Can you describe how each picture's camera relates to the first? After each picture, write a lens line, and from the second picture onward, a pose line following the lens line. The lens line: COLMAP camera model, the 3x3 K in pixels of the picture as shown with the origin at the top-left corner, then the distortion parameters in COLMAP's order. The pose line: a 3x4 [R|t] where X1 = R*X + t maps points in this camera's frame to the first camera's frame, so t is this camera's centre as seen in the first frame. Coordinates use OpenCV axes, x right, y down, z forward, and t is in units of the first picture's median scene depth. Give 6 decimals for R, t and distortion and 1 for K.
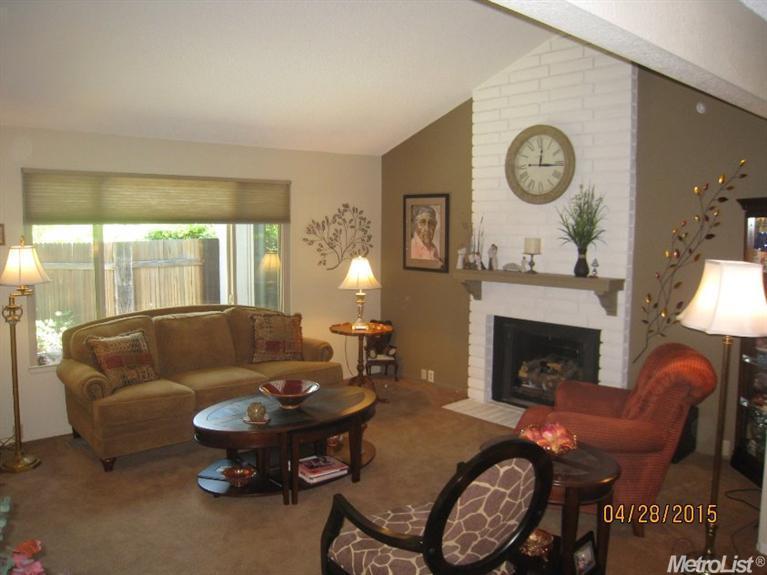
lens RADIAL K [[627.1, 0, 365.9], [0, 627.1, 292.0], [0, 0, 1]] dist [-0.135857, 0.053109]
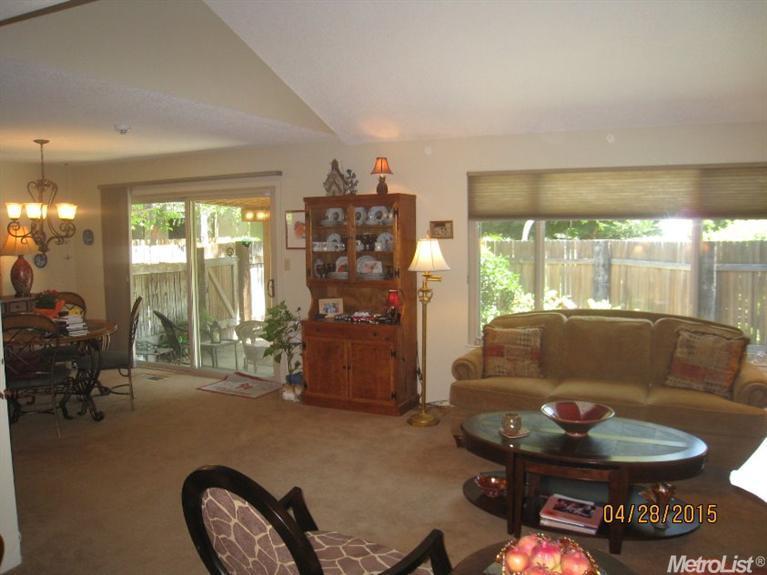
lens RADIAL K [[627.1, 0, 382.3], [0, 627.1, 289.7], [0, 0, 1]] dist [-0.135857, 0.053109]
pose [[0.389708, 0.078999, -0.917544, 0.434123], [-0.084627, 0.995171, 0.049739, -0.024208], [0.917042, 0.058265, 0.394511, 0.348877]]
